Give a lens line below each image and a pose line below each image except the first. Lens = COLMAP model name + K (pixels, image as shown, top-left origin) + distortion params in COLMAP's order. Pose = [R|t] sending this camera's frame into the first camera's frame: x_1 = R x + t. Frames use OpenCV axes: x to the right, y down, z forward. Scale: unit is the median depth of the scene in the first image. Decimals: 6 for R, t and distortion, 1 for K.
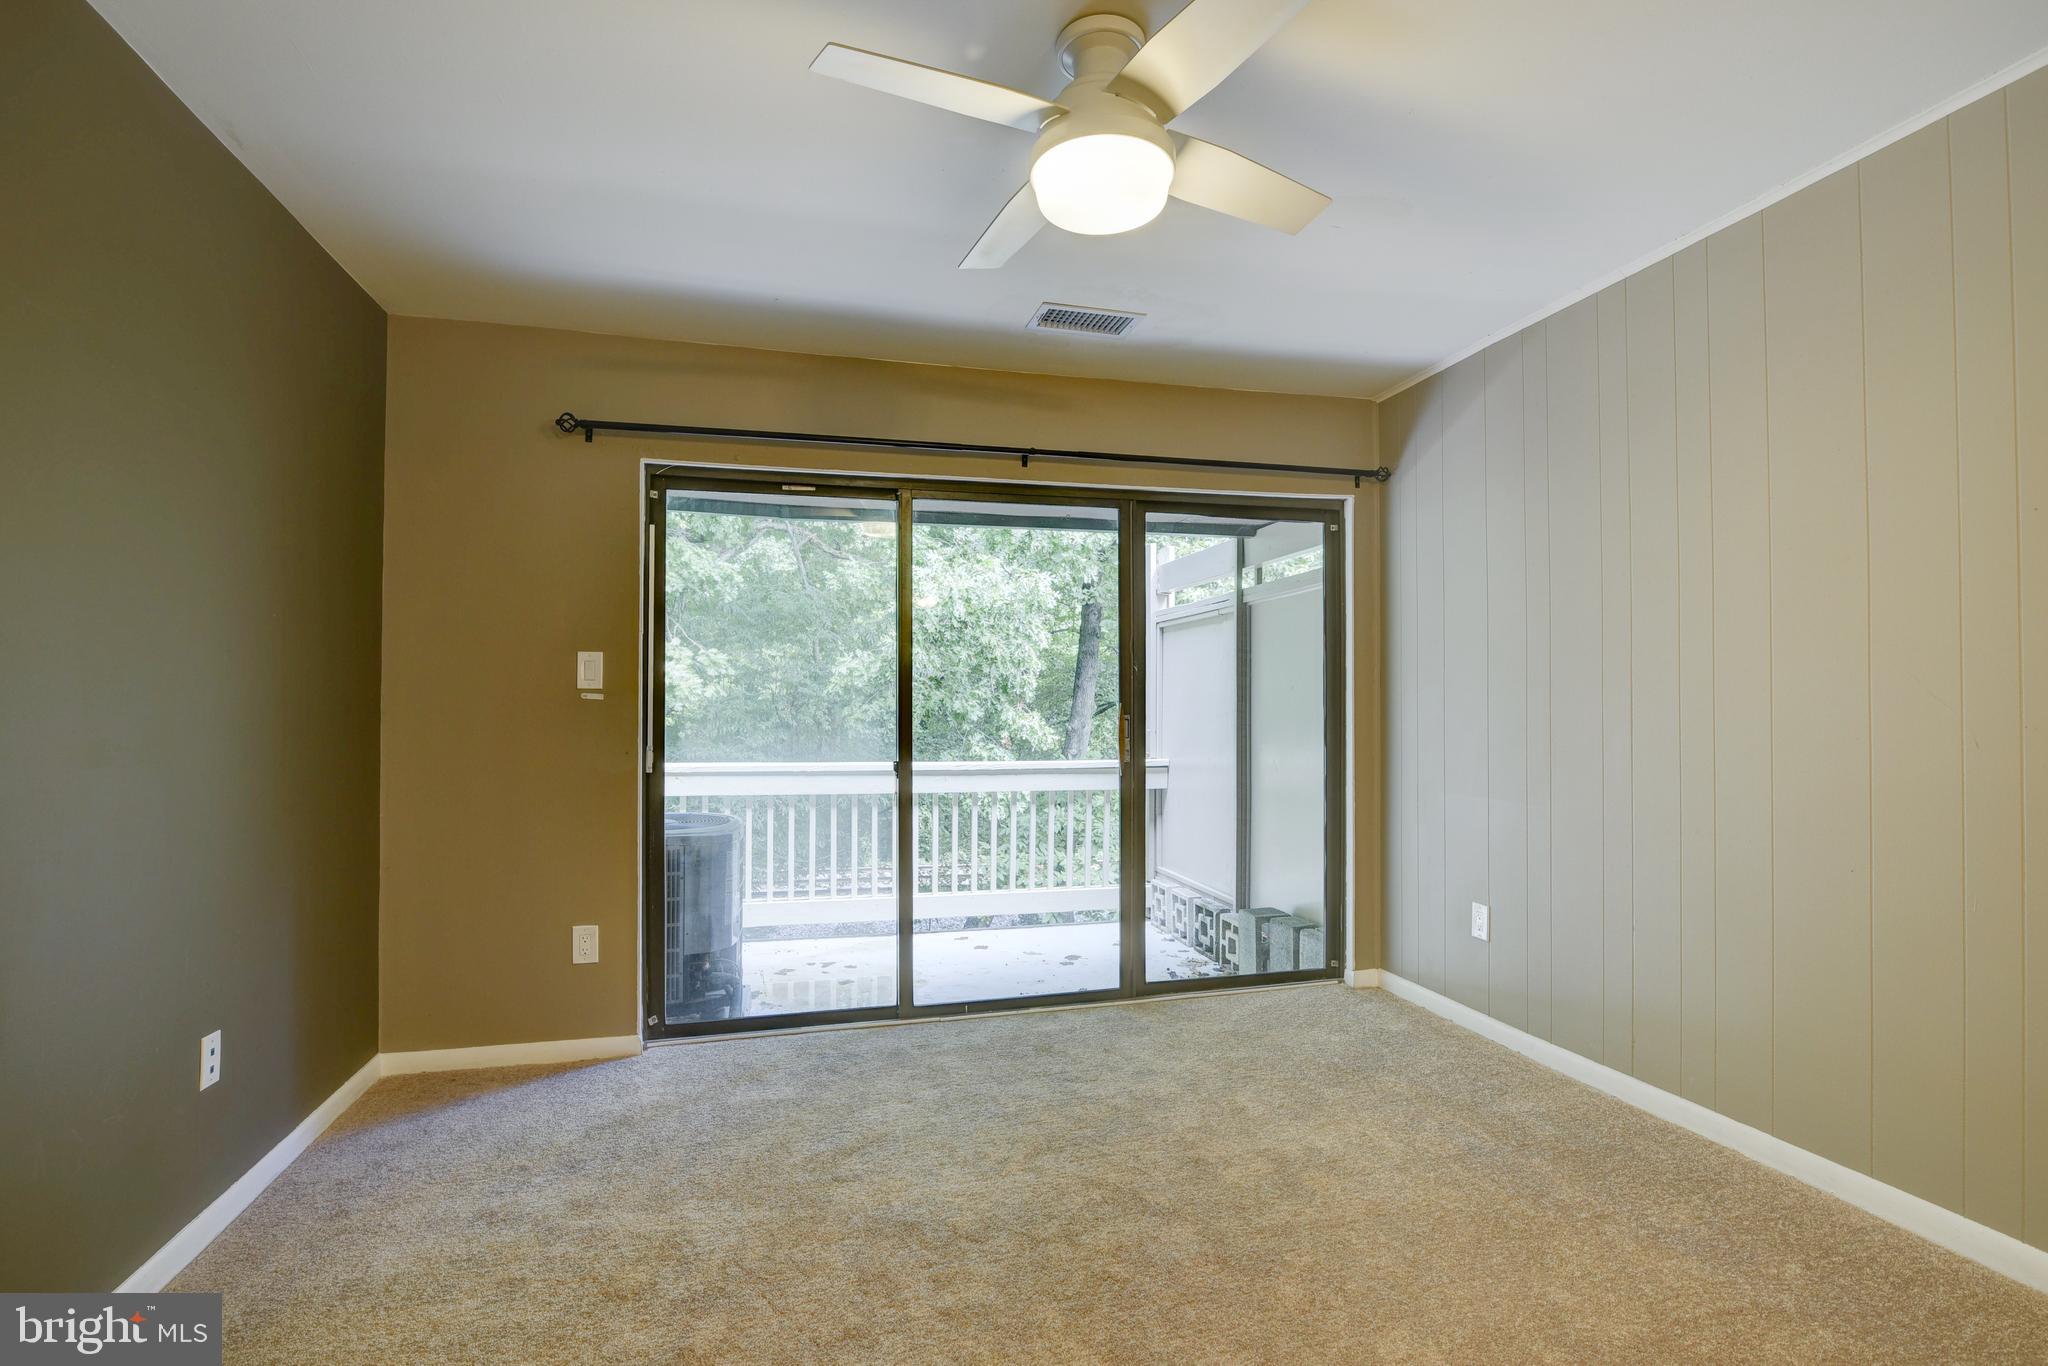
lens RADIAL K [[973.7, 0, 1028.6], [0, 973.7, 706.9], [0, 0, 1]] dist [0.002146, 0.000672]
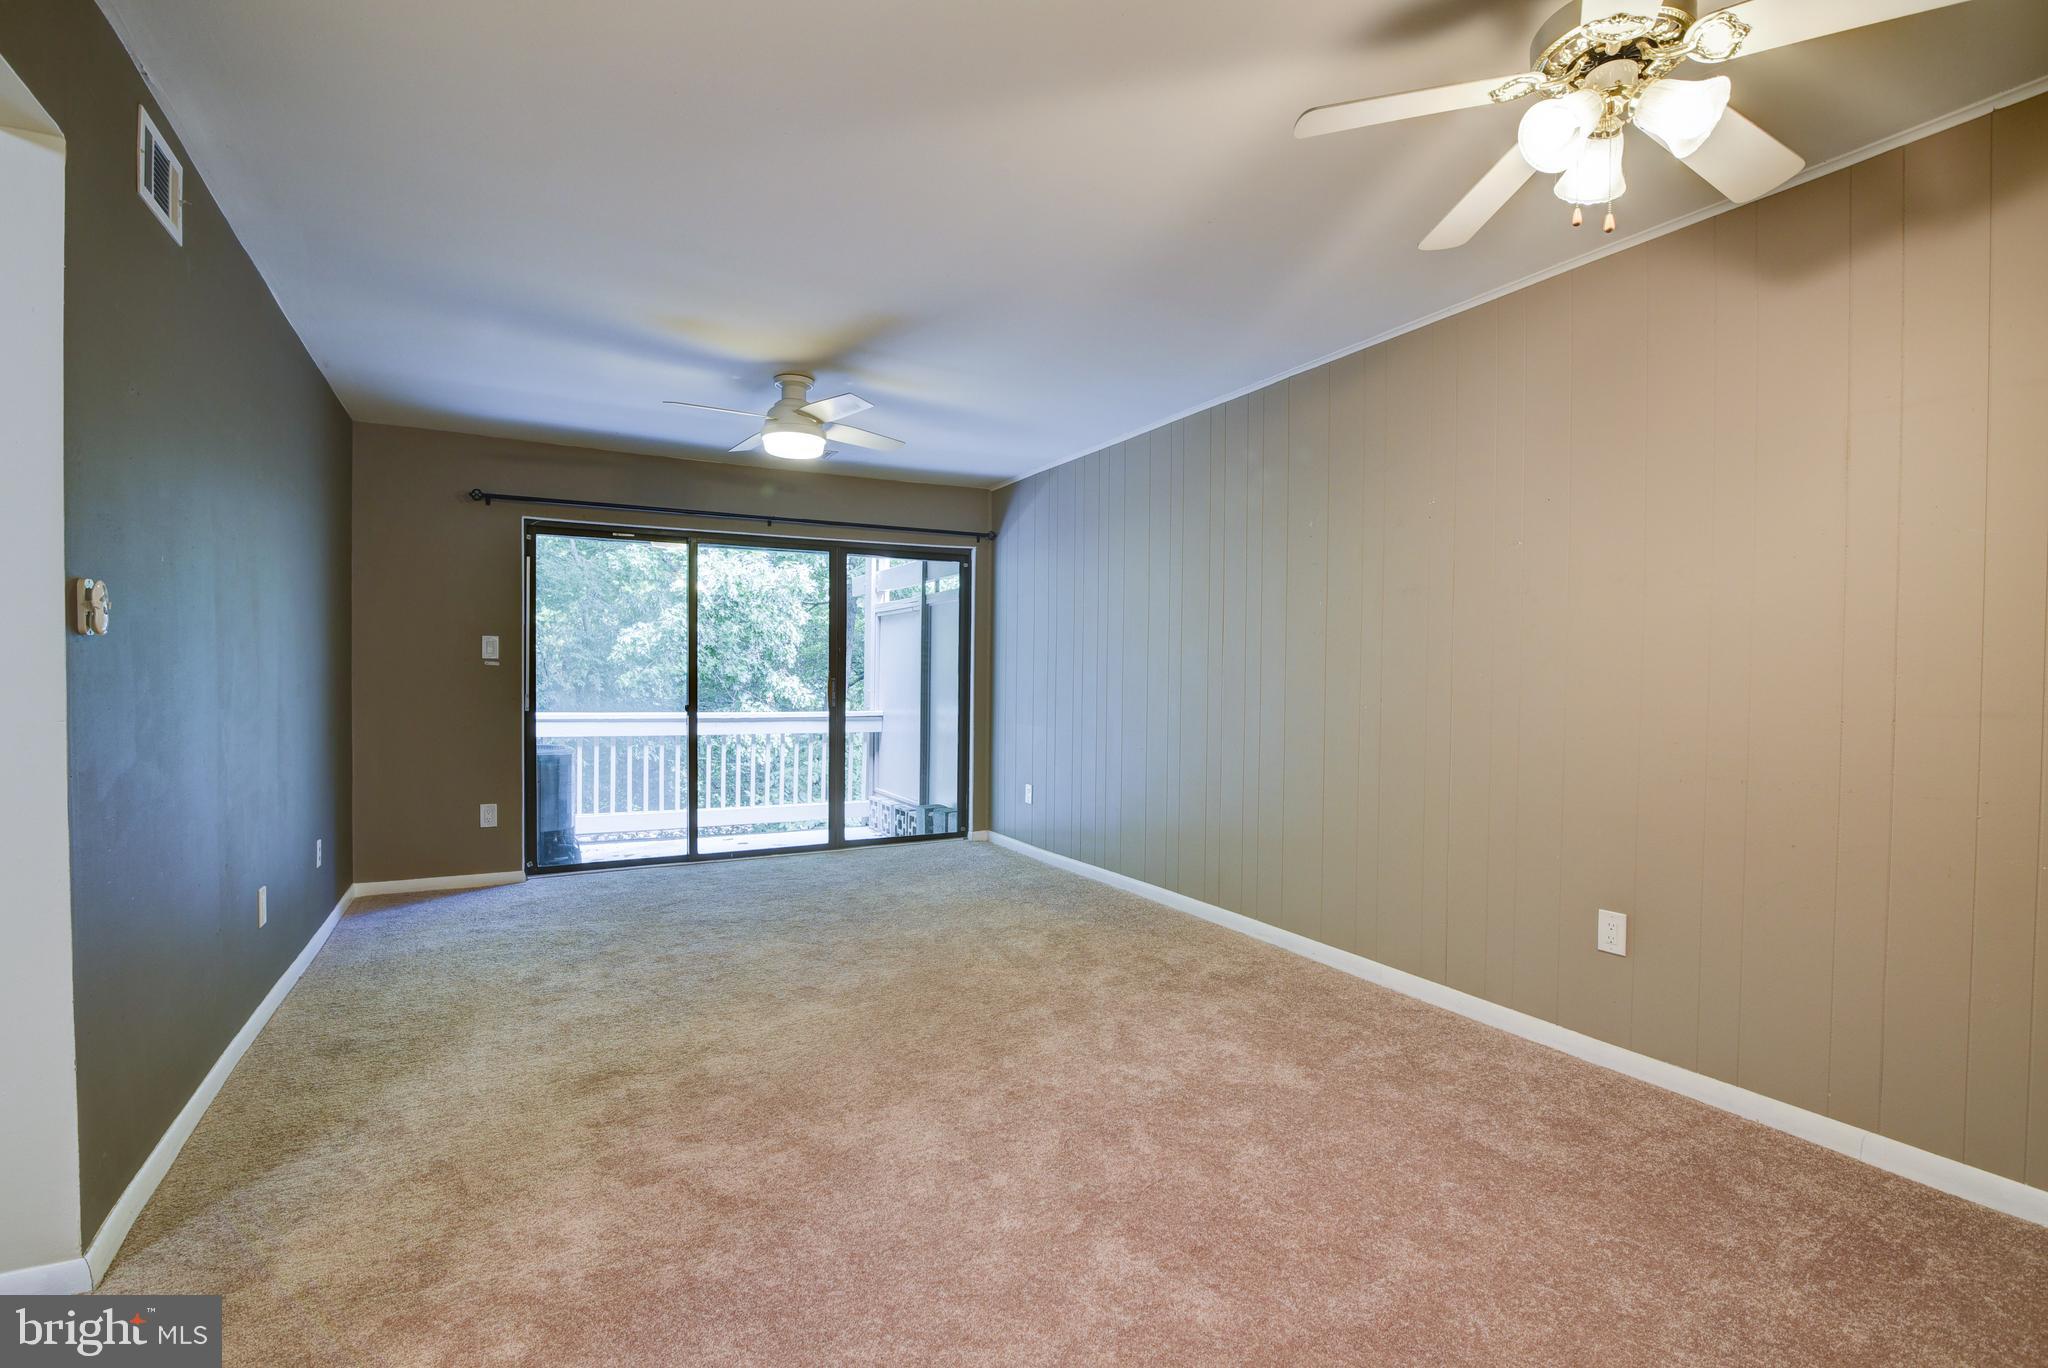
lens RADIAL K [[929.5, 0, 1017.2], [0, 929.5, 706.8], [0, 0, 1]] dist [0.000766, -0.000363]
pose [[0.974426, 0.001366, 0.224703, 0.045976], [-0.009586, 0.999324, 0.035499, -0.001585], [-0.224503, -0.036745, 0.973780, -0.569778]]
